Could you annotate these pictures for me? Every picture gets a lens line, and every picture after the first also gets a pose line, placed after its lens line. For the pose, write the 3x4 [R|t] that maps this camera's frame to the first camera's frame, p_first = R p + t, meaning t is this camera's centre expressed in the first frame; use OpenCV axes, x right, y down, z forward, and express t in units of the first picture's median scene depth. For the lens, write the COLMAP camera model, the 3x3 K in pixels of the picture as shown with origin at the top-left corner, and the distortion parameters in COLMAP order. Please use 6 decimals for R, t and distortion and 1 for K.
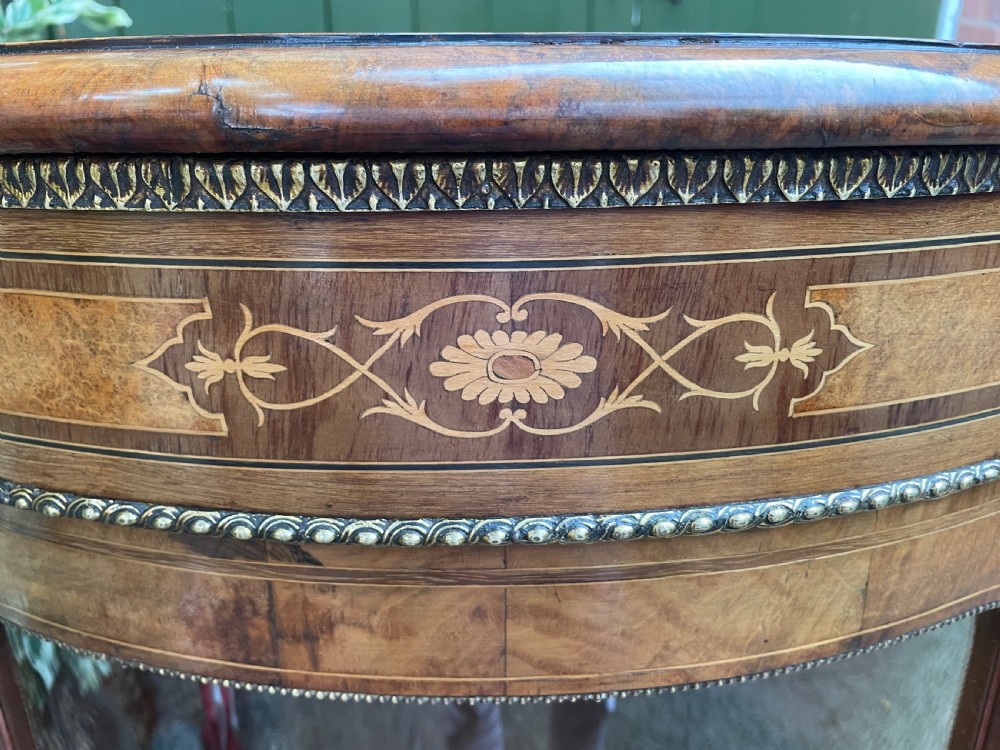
lens RADIAL K [[771.6, 0, 505.8], [0, 771.6, 374.3], [0, 0, 1]] dist [0.065104, -0.115916]
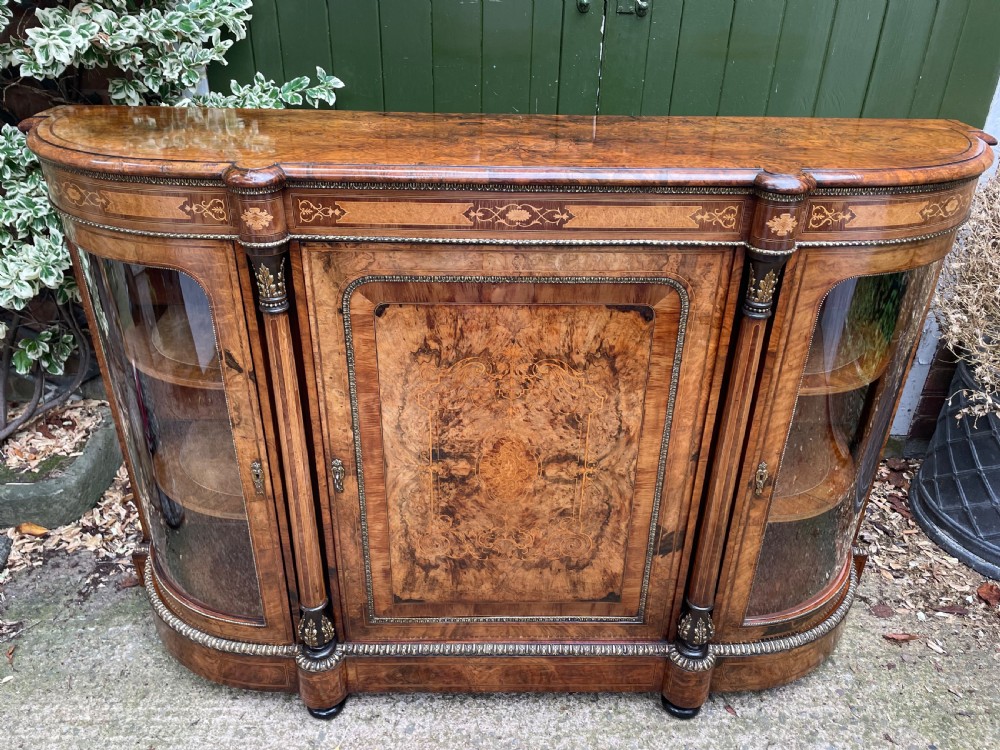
lens RADIAL K [[758.4, 0, 496.5], [0, 758.4, 370.6], [0, 0, 1]] dist [0.095743, -0.133468]
pose [[0.798880, 0.302853, -0.519683, 6.864817], [-0.214076, 0.950579, 0.224878, -0.842534], [0.562105, -0.068399, 0.824232, -2.569859]]
